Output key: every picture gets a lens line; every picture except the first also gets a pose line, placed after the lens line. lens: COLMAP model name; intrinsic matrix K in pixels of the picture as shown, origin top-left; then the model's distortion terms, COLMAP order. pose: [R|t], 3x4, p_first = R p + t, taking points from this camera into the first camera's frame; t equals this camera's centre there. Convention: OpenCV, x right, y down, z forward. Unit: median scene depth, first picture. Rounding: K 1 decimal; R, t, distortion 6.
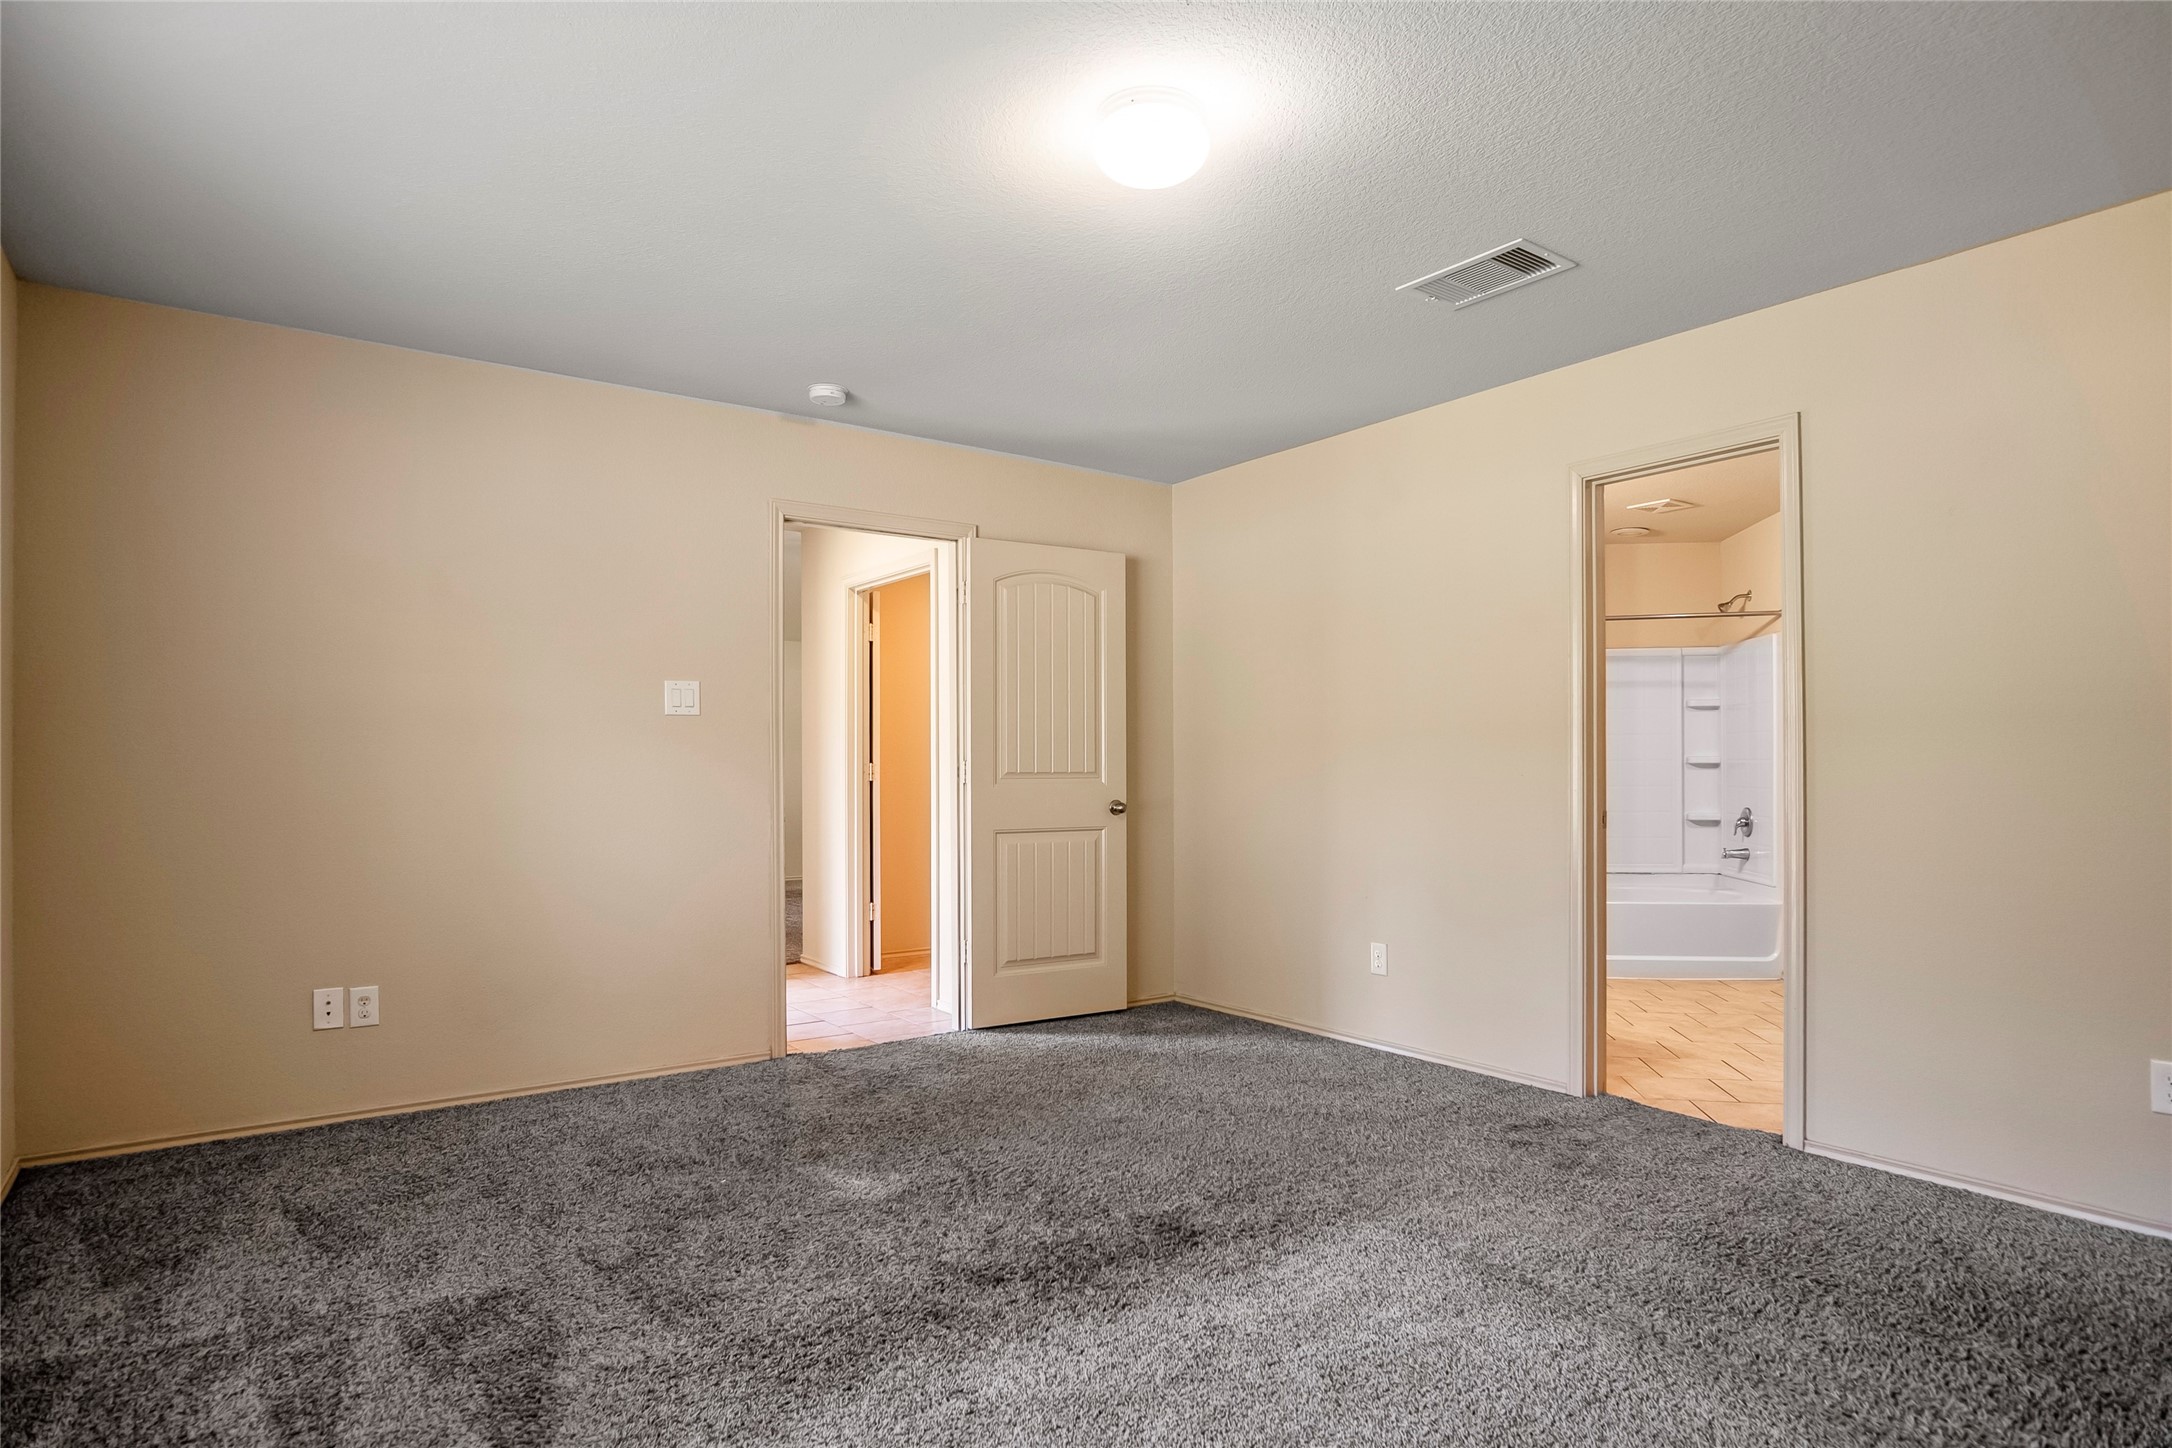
lens RADIAL K [[1174.8, 0, 1093.4], [0, 1174.8, 747.7], [0, 0, 1]] dist [-0.037538, 0.012499]
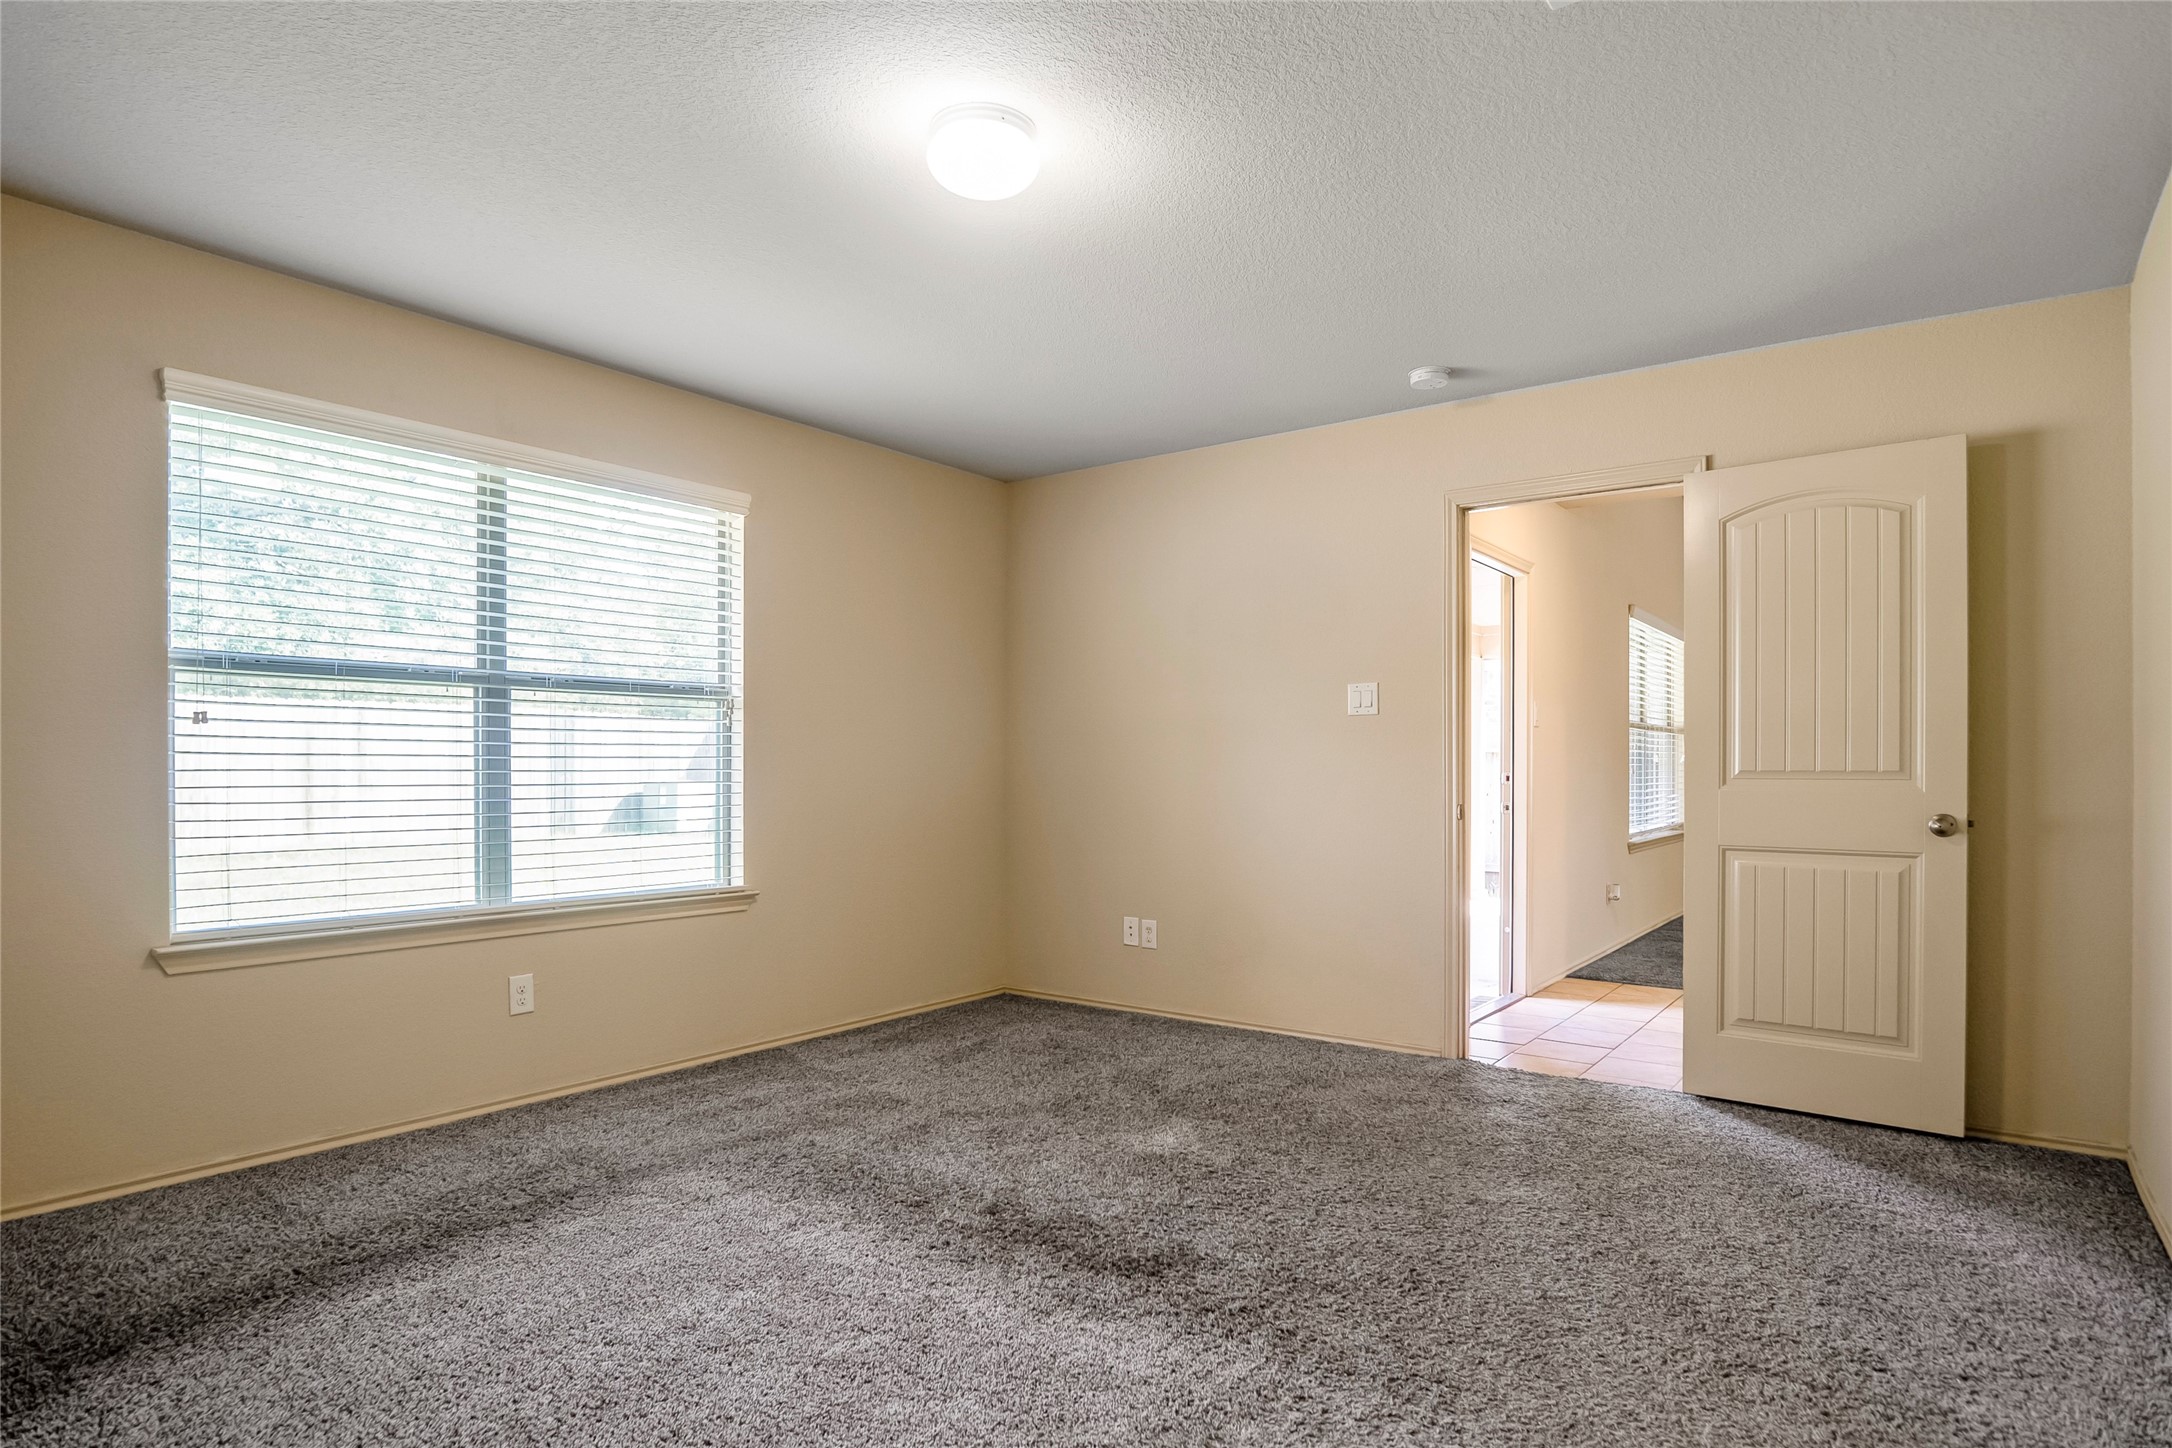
lens RADIAL K [[1174.8, 0, 1093.4], [0, 1174.8, 747.7], [0, 0, 1]] dist [-0.037538, 0.012499]
pose [[0.305034, -0.013397, -0.952247, 0.606800], [0.014328, 0.999852, -0.009478, 0.009333], [0.952234, -0.010753, 0.305181, 0.437954]]
